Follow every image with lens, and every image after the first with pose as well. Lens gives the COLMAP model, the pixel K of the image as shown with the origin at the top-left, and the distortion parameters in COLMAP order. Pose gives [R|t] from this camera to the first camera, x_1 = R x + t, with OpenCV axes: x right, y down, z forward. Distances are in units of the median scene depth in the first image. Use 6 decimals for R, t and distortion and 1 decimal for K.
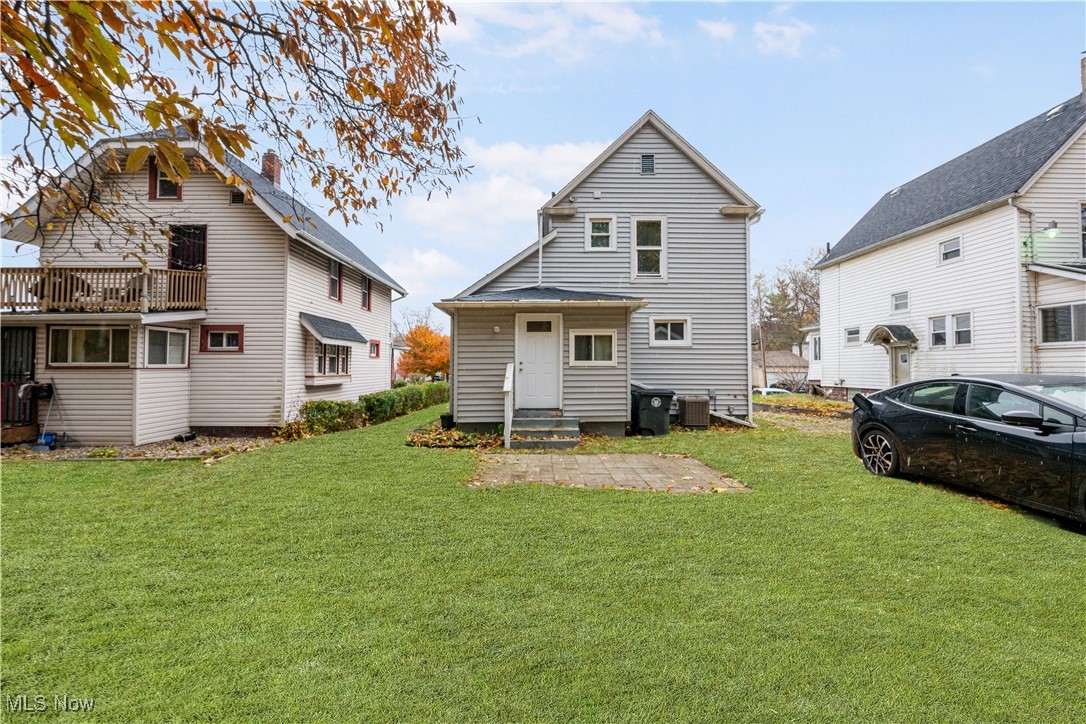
lens RADIAL K [[428.3, 0, 542.0], [0, 428.3, 362.8], [0, 0, 1]] dist [-0.000675, -0.000118]
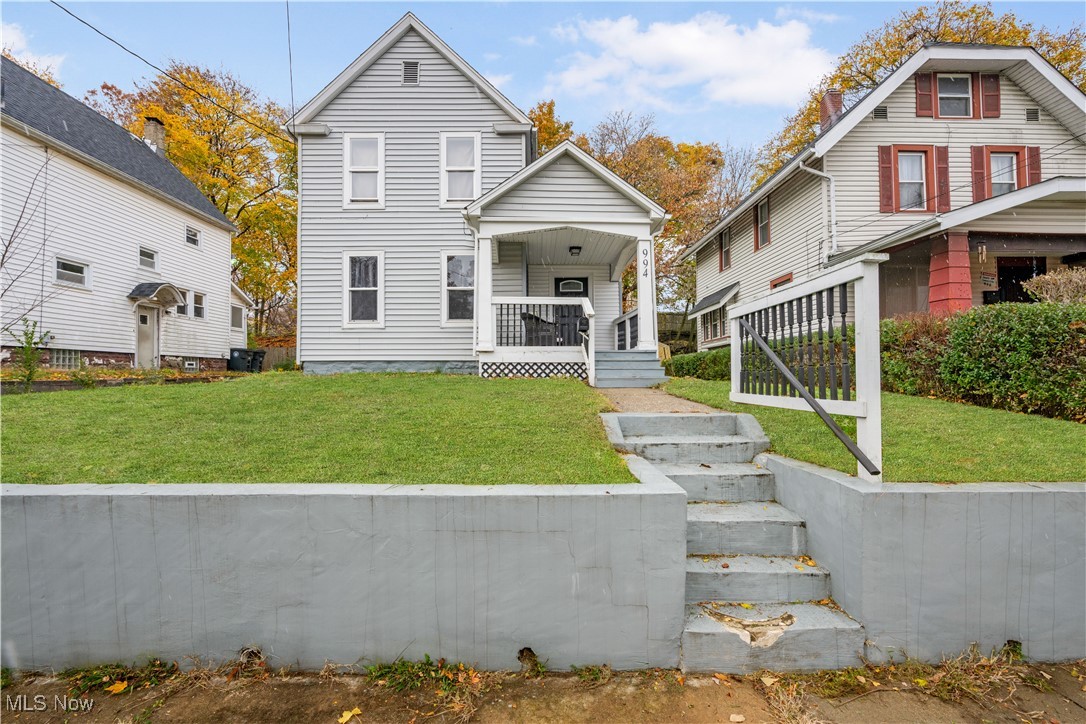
lens RADIAL K [[460.8, 0, 543.9], [0, 460.8, 364.7], [0, 0, 1]] dist [-0.003349, -0.000336]
pose [[-0.999955, 0.006344, 0.007102, -0.016686], [0.005989, 0.998781, -0.048999, 0.119107], [-0.007404, -0.048954, -0.998774, 1.685731]]
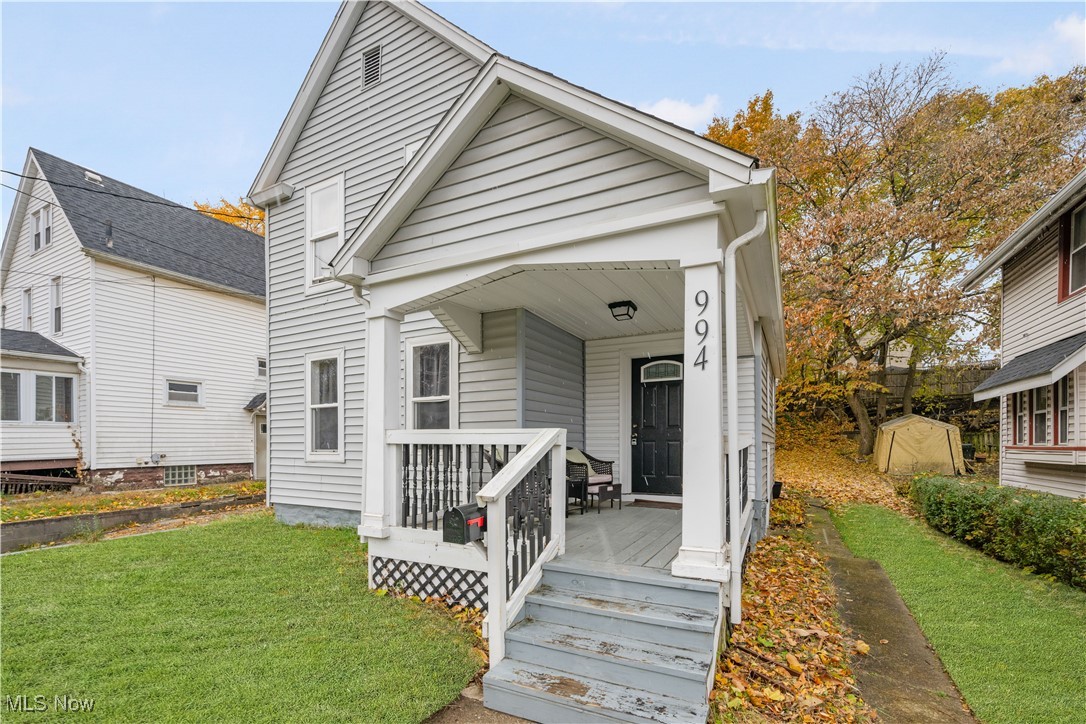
lens RADIAL K [[463.3, 0, 544.7], [0, 463.3, 445.3], [0, 0, 1]] dist [-0.000526, -0.000244]
pose [[-0.870611, -0.002525, 0.491966, -0.168114], [-0.007658, 0.999935, -0.008420, 0.025997], [-0.491913, -0.011098, -0.870574, 1.356397]]
